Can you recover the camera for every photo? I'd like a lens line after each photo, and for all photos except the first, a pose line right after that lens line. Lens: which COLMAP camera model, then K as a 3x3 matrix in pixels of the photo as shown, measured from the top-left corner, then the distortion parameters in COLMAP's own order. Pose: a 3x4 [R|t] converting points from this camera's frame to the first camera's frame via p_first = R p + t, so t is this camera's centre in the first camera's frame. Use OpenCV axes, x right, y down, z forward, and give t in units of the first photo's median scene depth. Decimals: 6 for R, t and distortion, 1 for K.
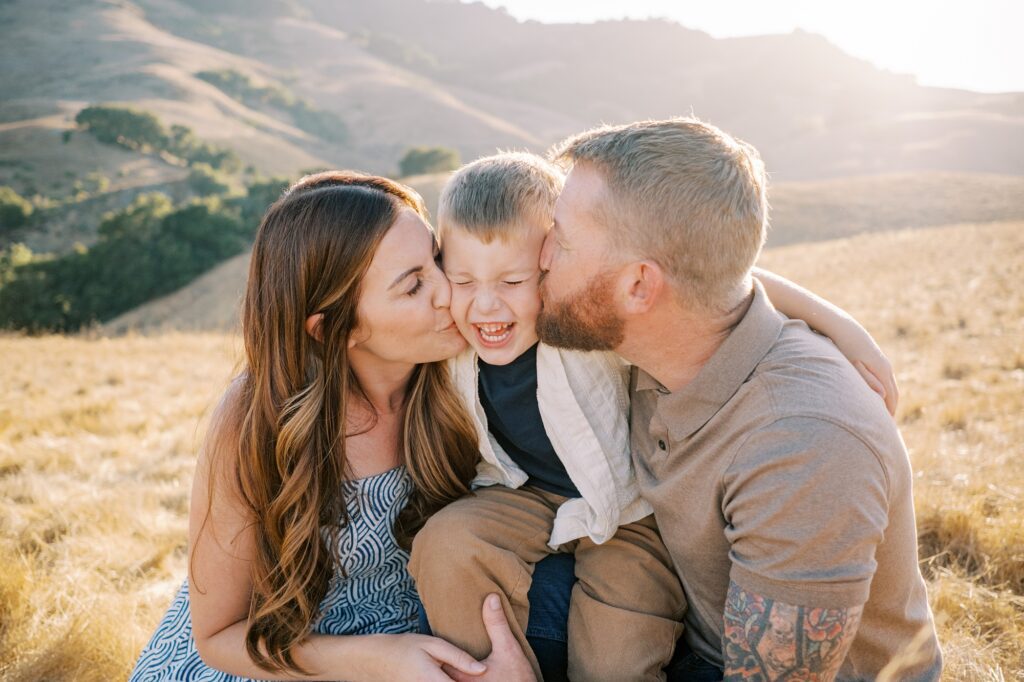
lens RADIAL K [[992.3, 0, 525.1], [0, 992.3, 339.7], [0, 0, 1]] dist [-0.077170, 0.151481]
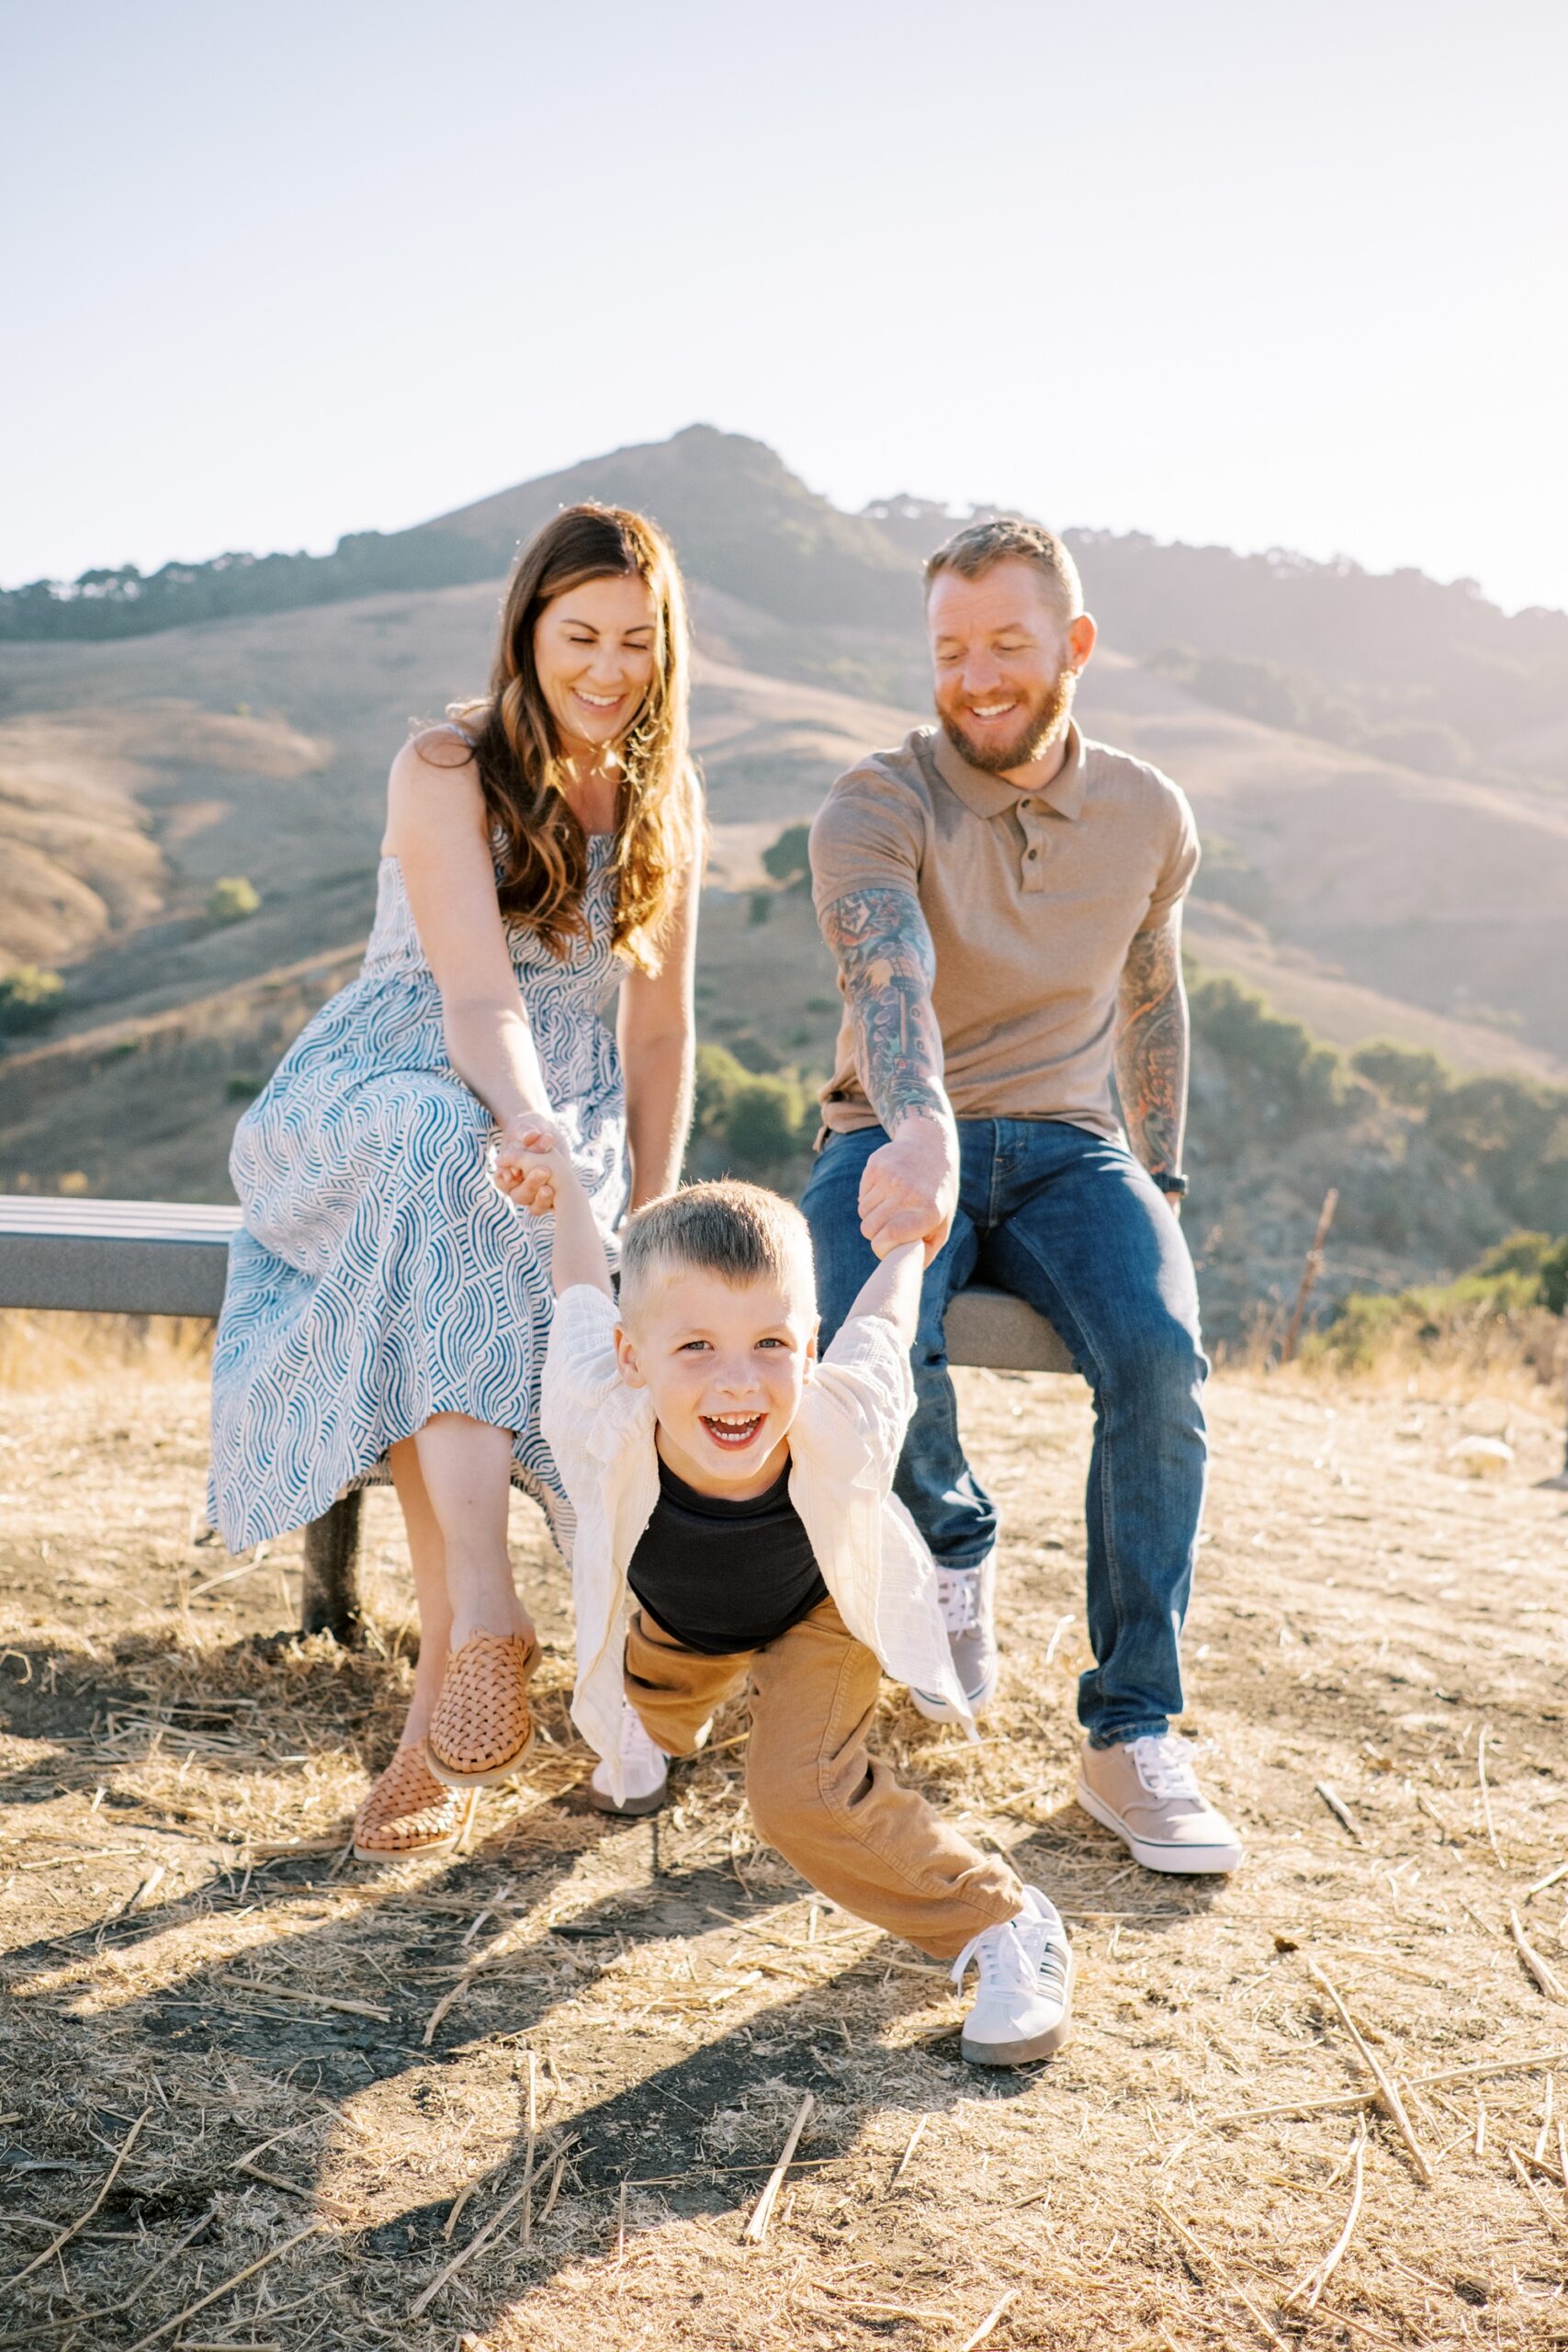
lens RADIAL K [[2362.9, 0, 784.0], [0, 2362.9, 1176.0], [0, 0, 1]] dist [-0.053577, 0.022250]
pose [[0.974405, -0.006612, -0.224701, -0.286710], [-0.014920, 0.995461, -0.093992, -0.025950], [0.224303, 0.094939, 0.969884, 0.169111]]
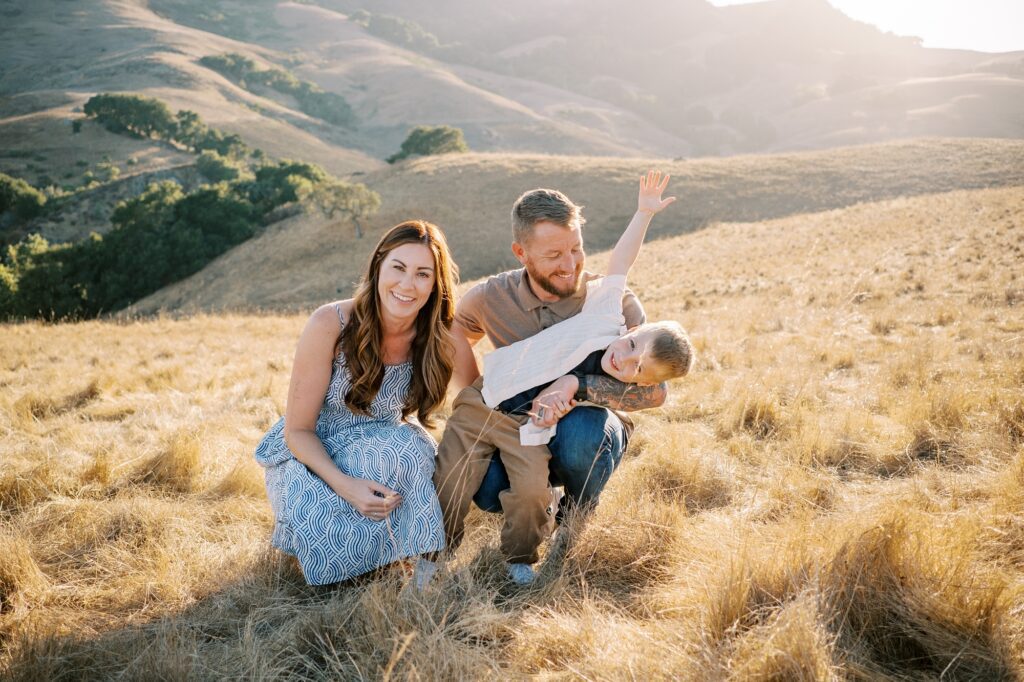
lens RADIAL K [[986.5, 0, 512.0], [0, 986.5, 341.0], [0, 0, 1]] dist [-0.080428, 0.159914]
pose [[0.999457, -0.024297, -0.022271, 0.000806], [0.024871, 0.999356, 0.025864, 0.000243], [0.021628, -0.026403, 0.999417, -0.006582]]
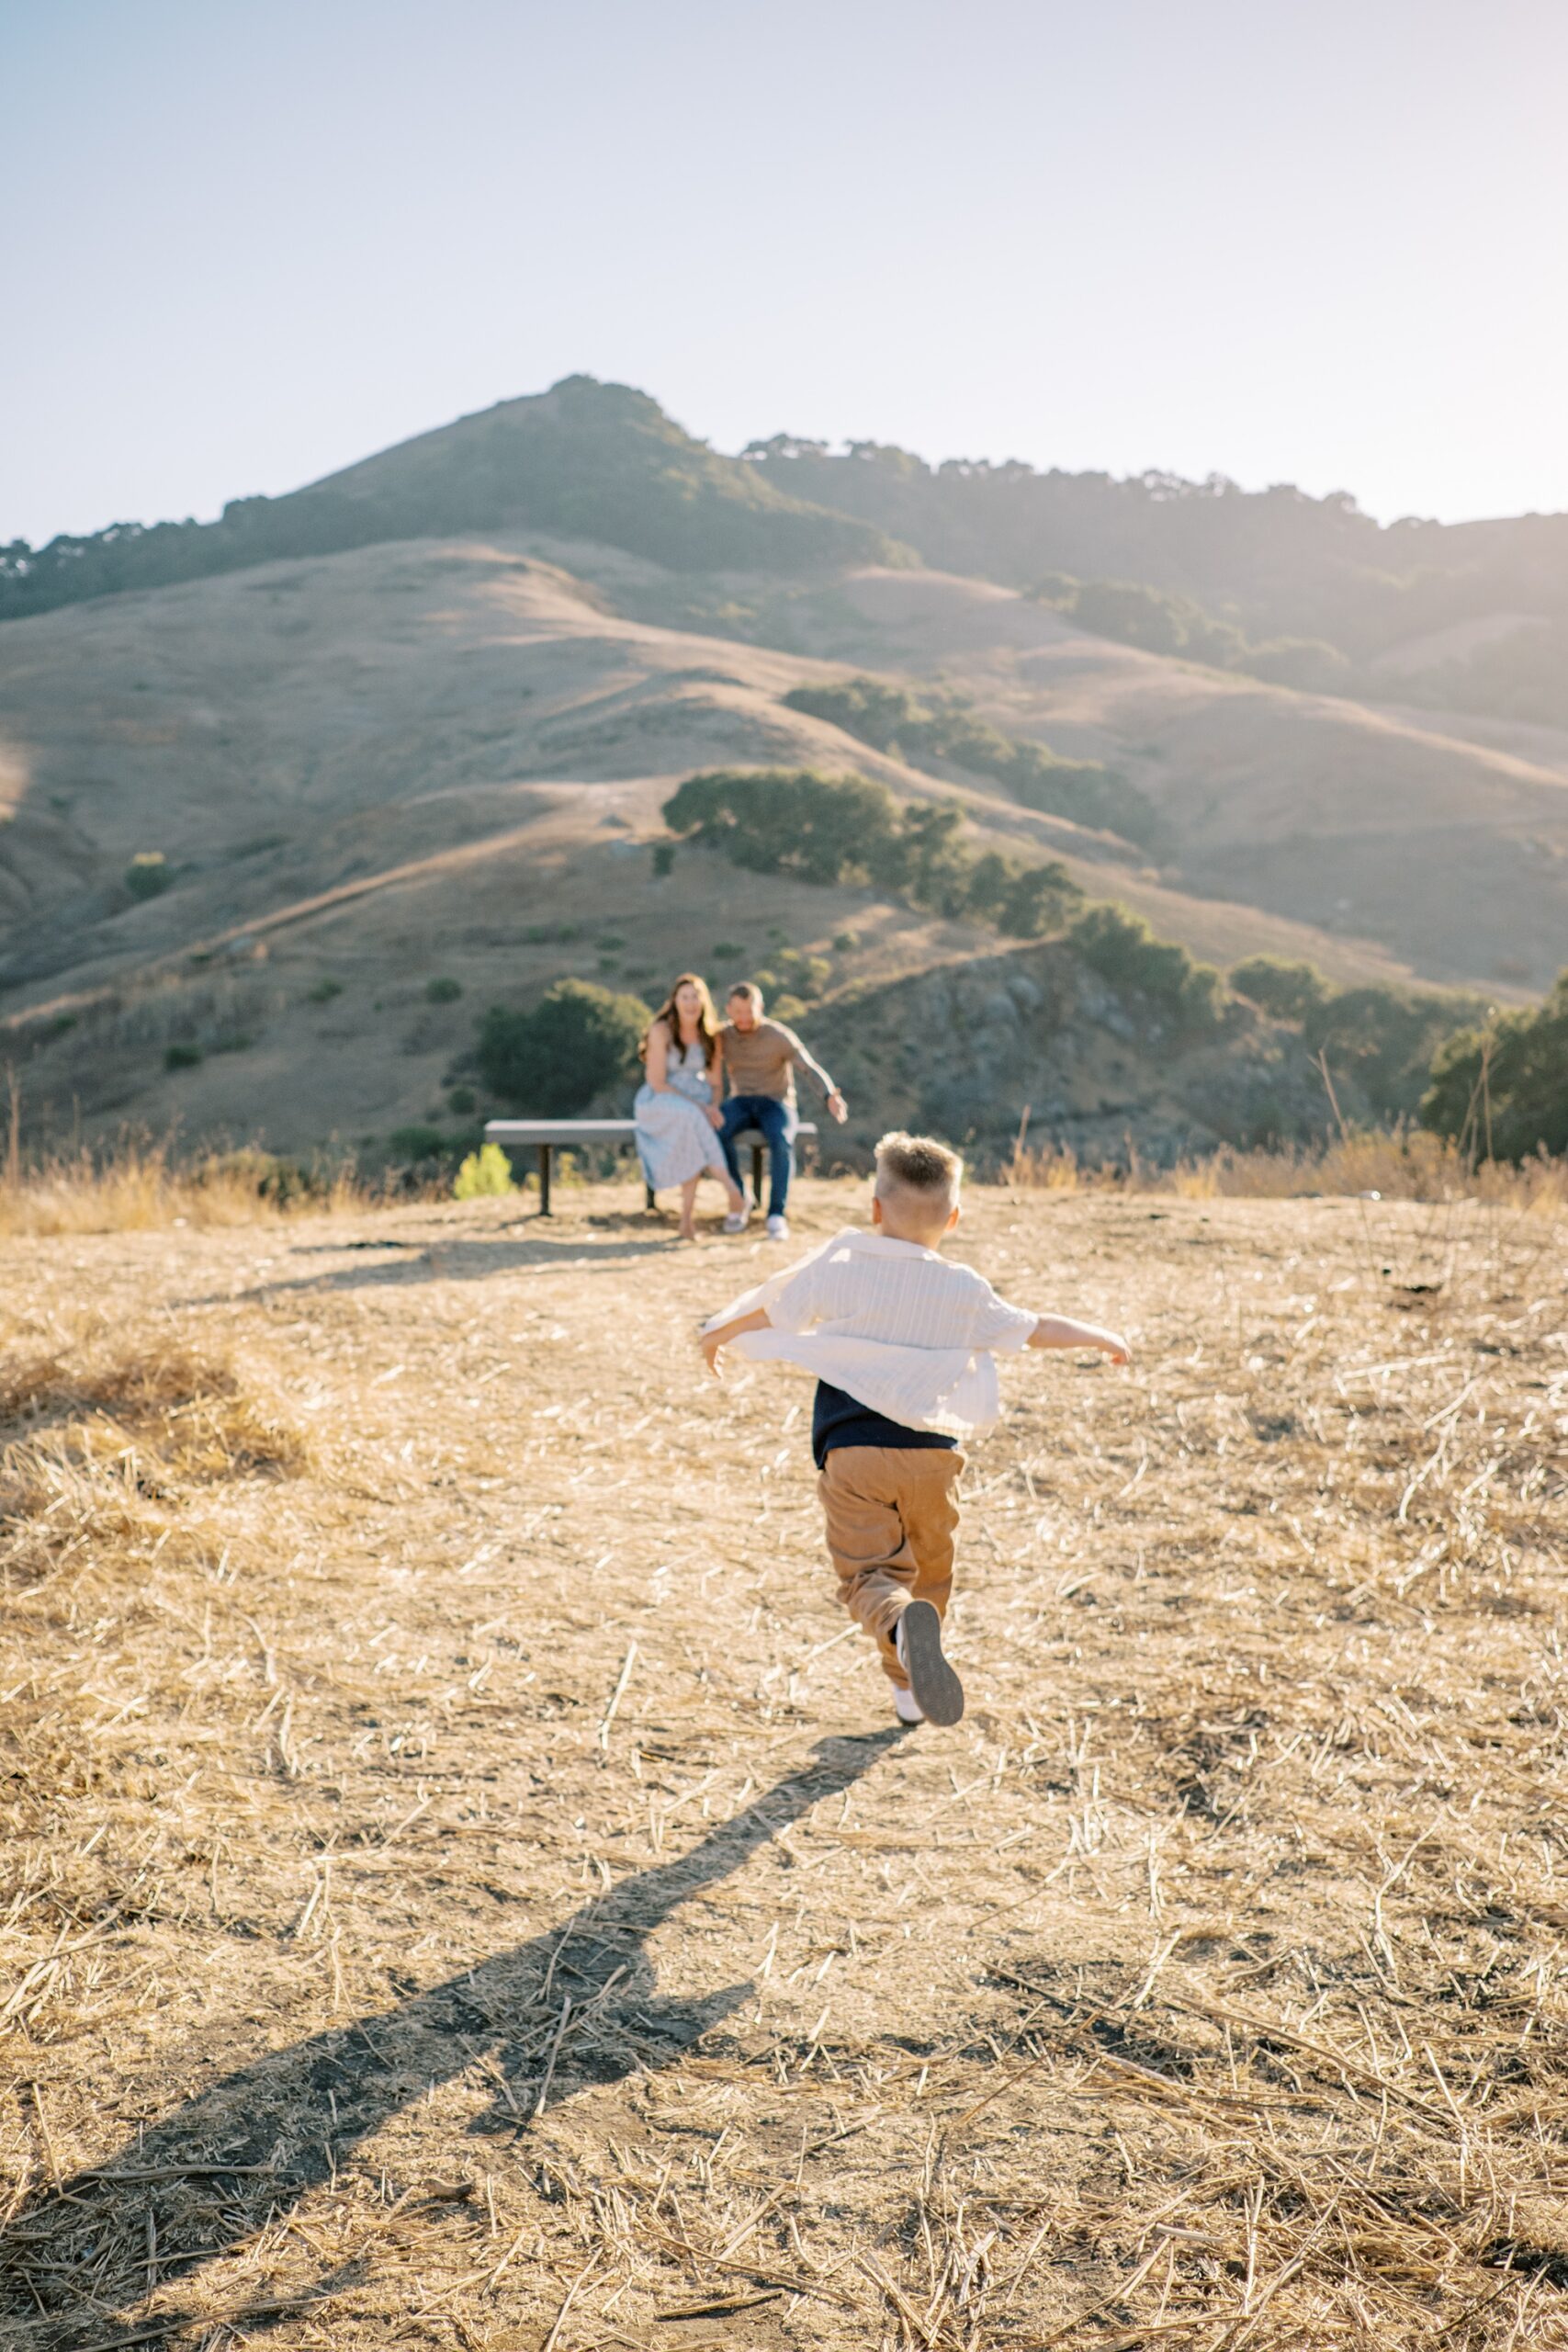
lens RADIAL K [[2343.7, 0, 743.5], [0, 2343.7, 1184.5], [0, 0, 1]] dist [-0.036354, 0.007502]
pose [[0.977077, -0.049132, -0.207140, -0.278601], [0.036666, 0.997302, -0.063598, -0.022265], [0.209706, 0.054545, 0.976242, 0.131025]]
